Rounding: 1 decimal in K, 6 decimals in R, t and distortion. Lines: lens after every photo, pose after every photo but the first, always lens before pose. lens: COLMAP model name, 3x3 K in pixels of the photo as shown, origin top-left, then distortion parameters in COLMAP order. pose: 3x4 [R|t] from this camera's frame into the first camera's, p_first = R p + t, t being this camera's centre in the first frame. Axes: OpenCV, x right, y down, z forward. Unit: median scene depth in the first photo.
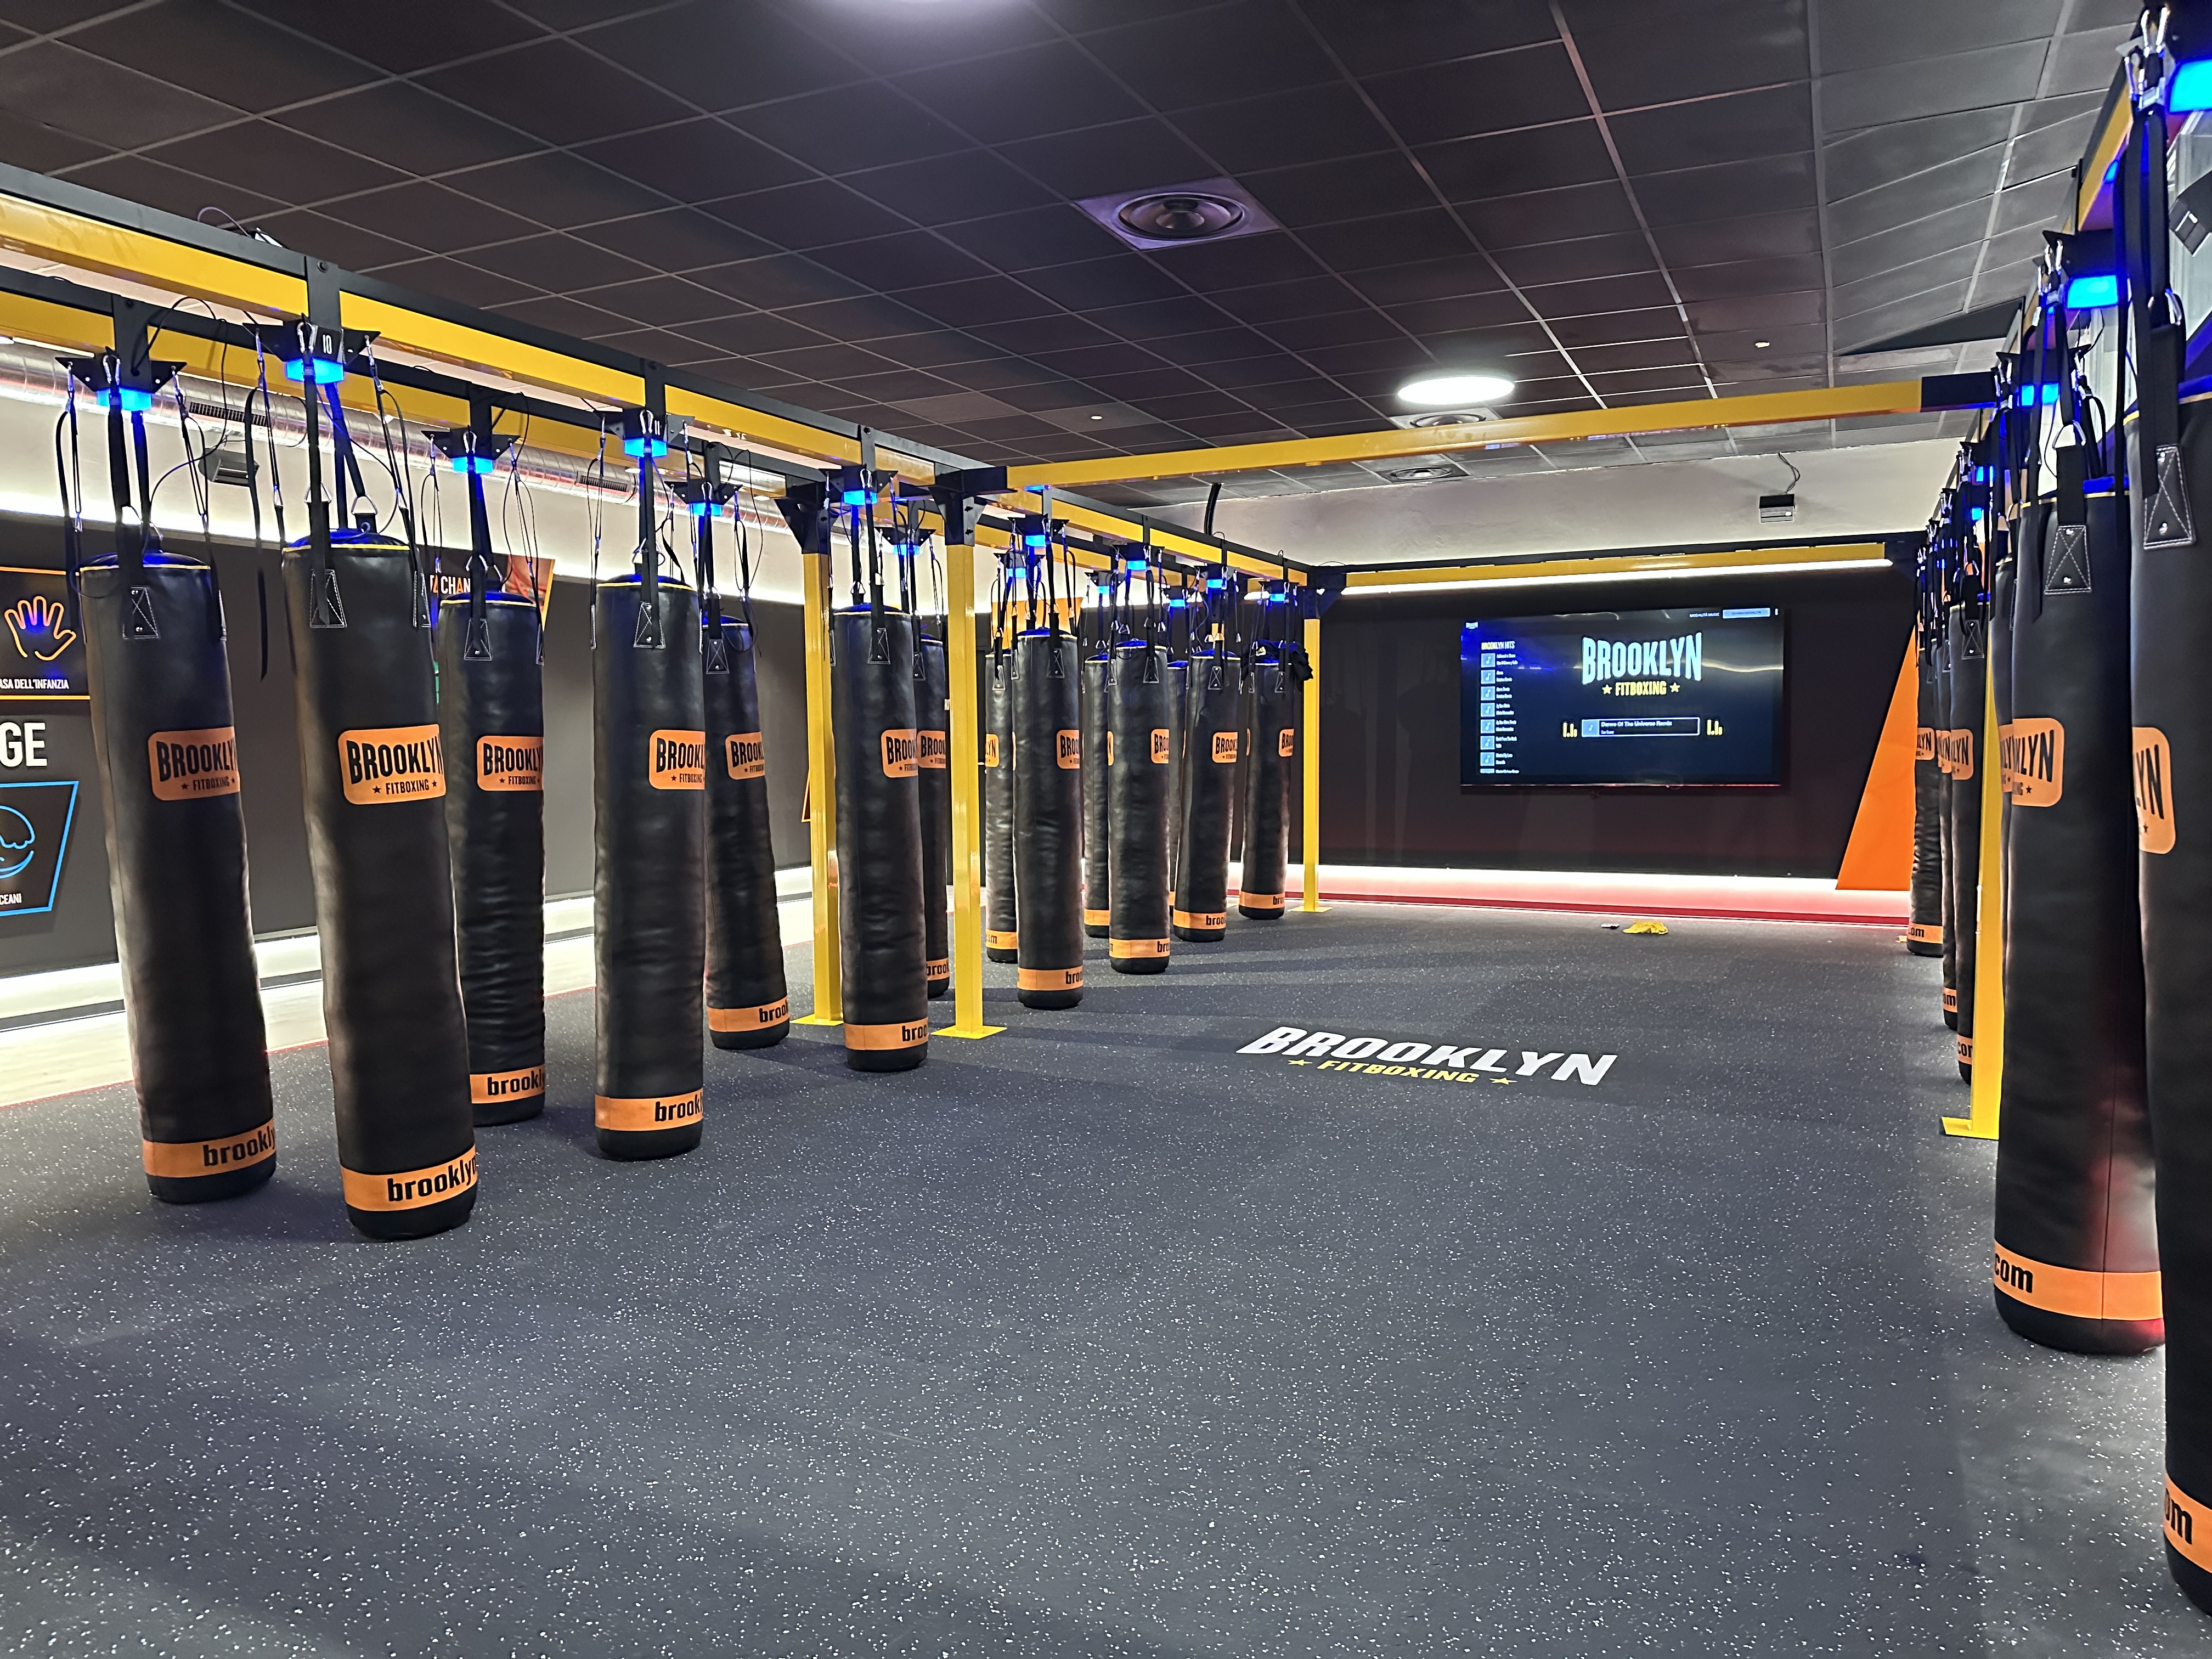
lens RADIAL K [[1528.7, 0, 1104.8], [0, 1528.7, 795.4], [0, 0, 1]] dist [0.155381, -0.288416]
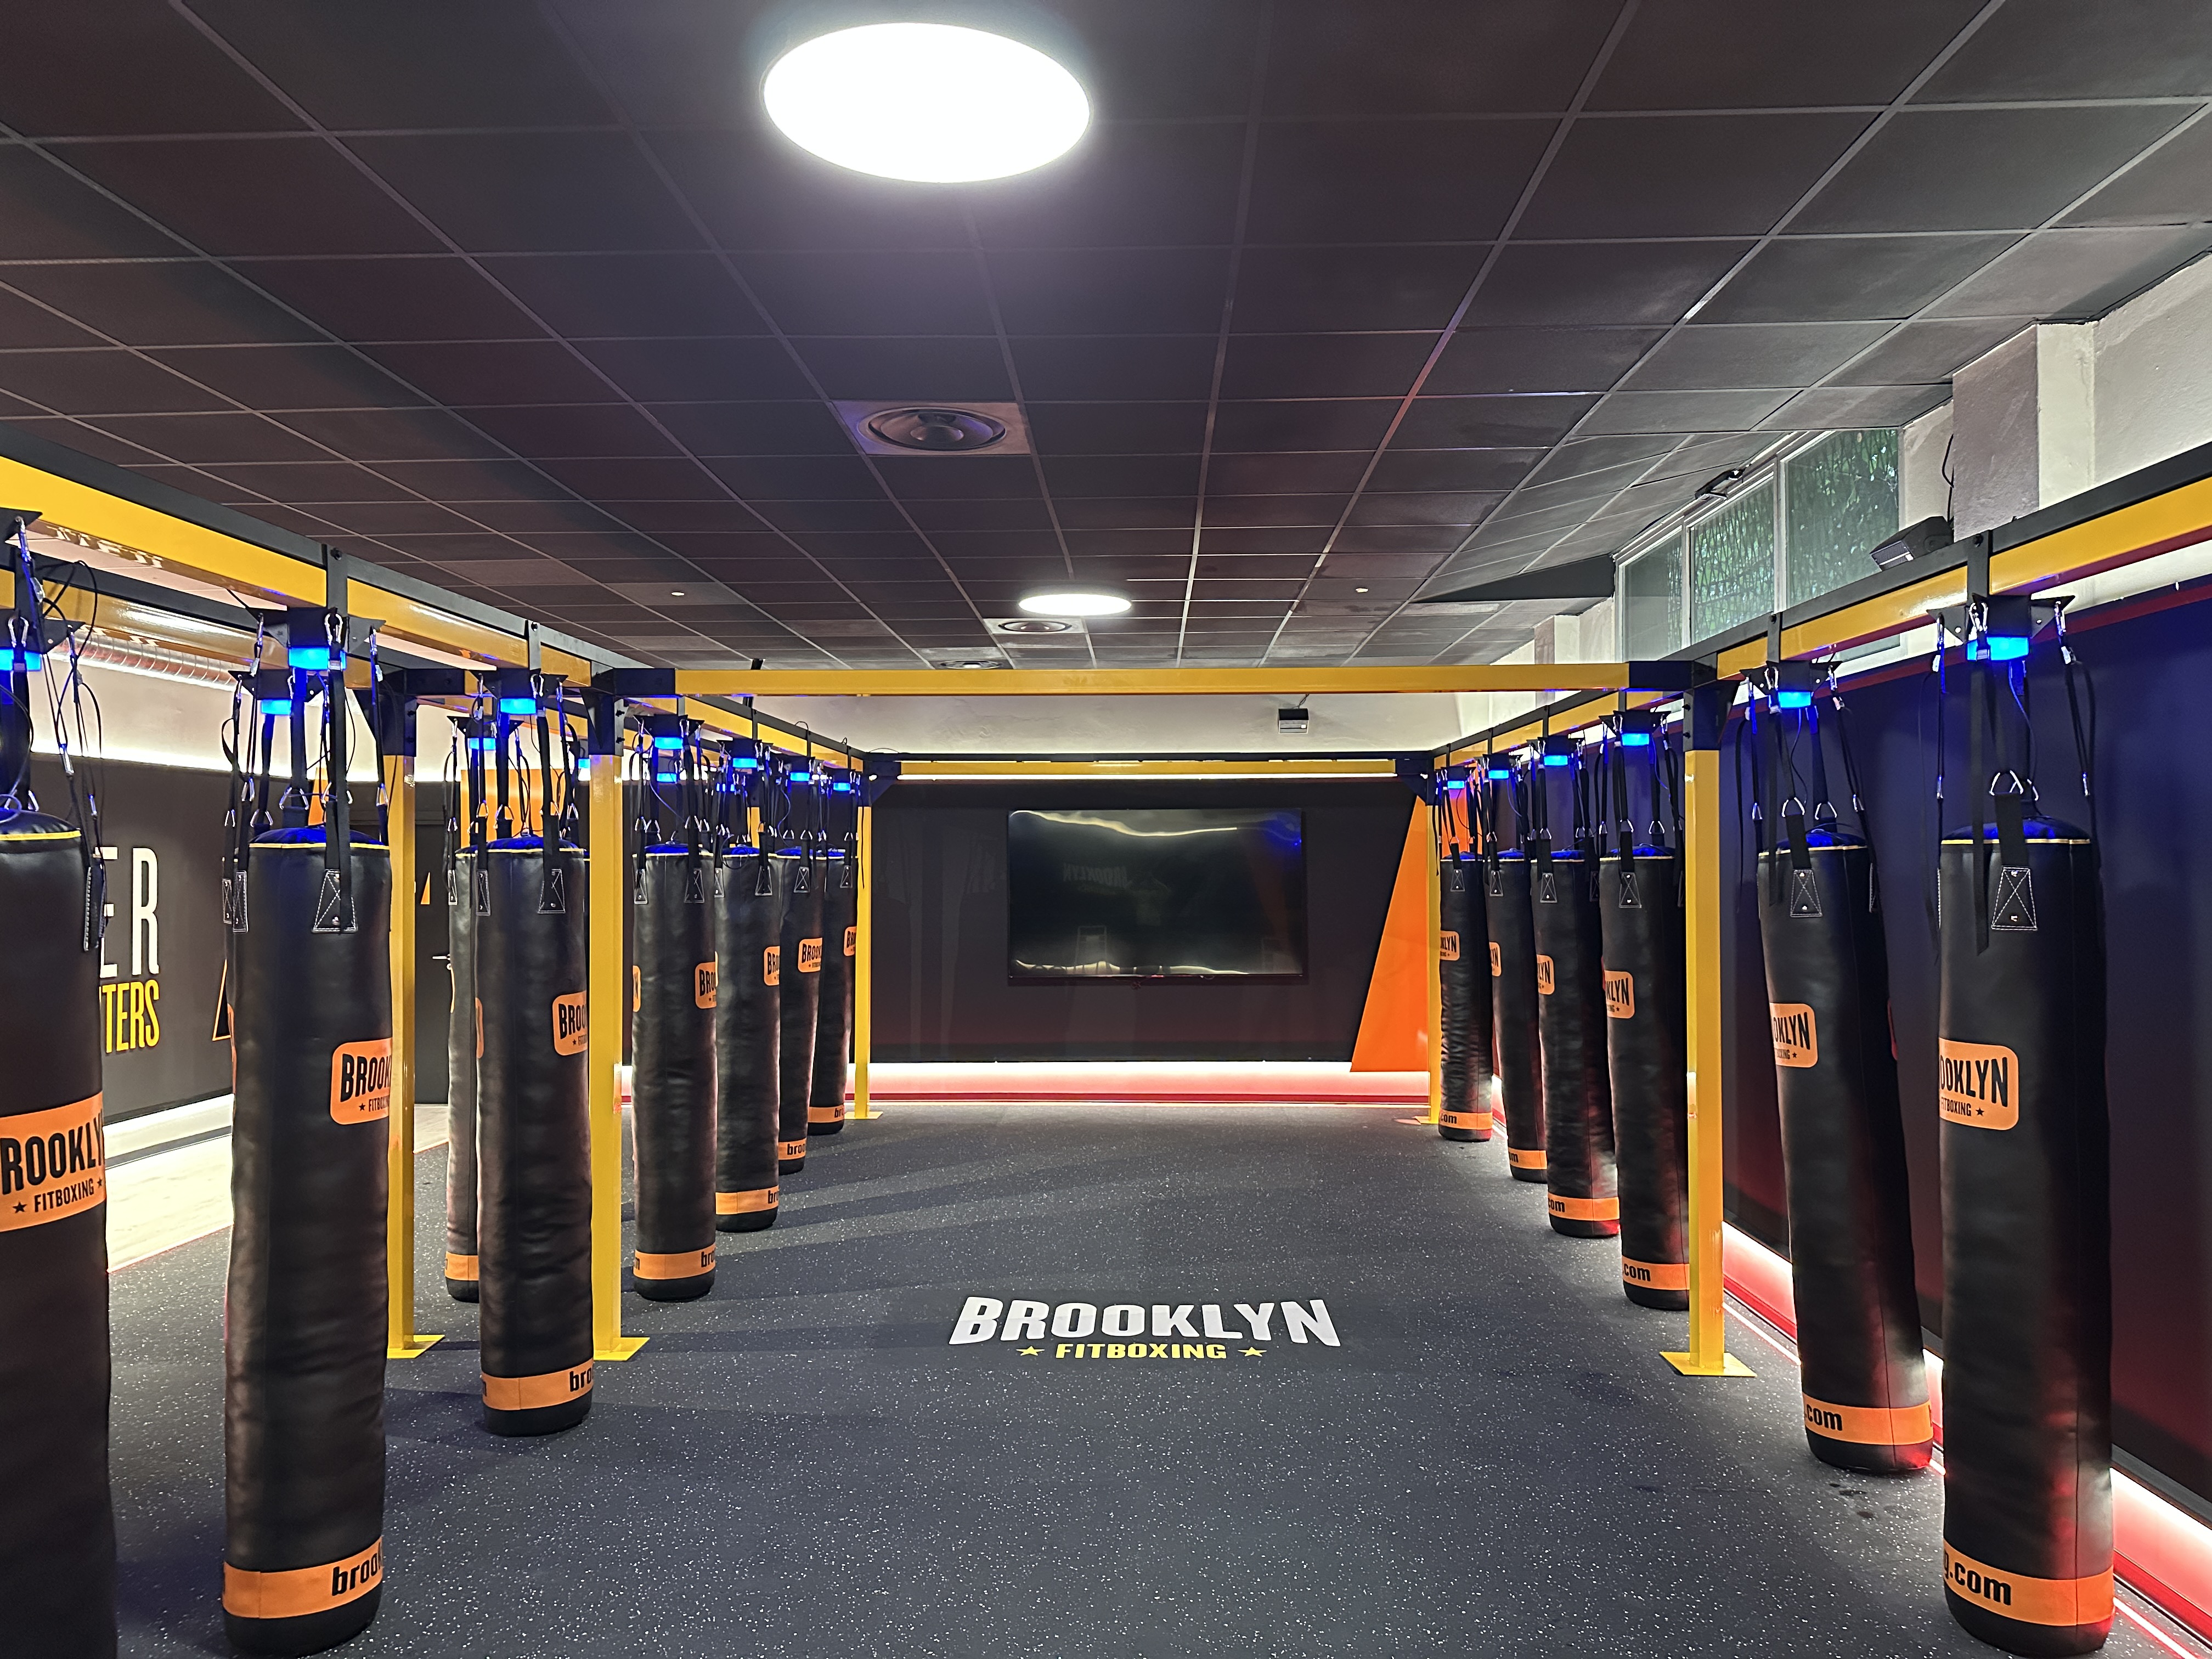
lens RADIAL K [[1533.1, 0, 1102.5], [0, 1533.1, 798.6], [0, 0, 1]] dist [0.062186, -0.075652]
pose [[0.916014, 0.020584, 0.400618, -0.201814], [0.013564, 0.996522, -0.082216, -0.072899], [-0.400917, 0.080745, 0.912549, 0.137490]]
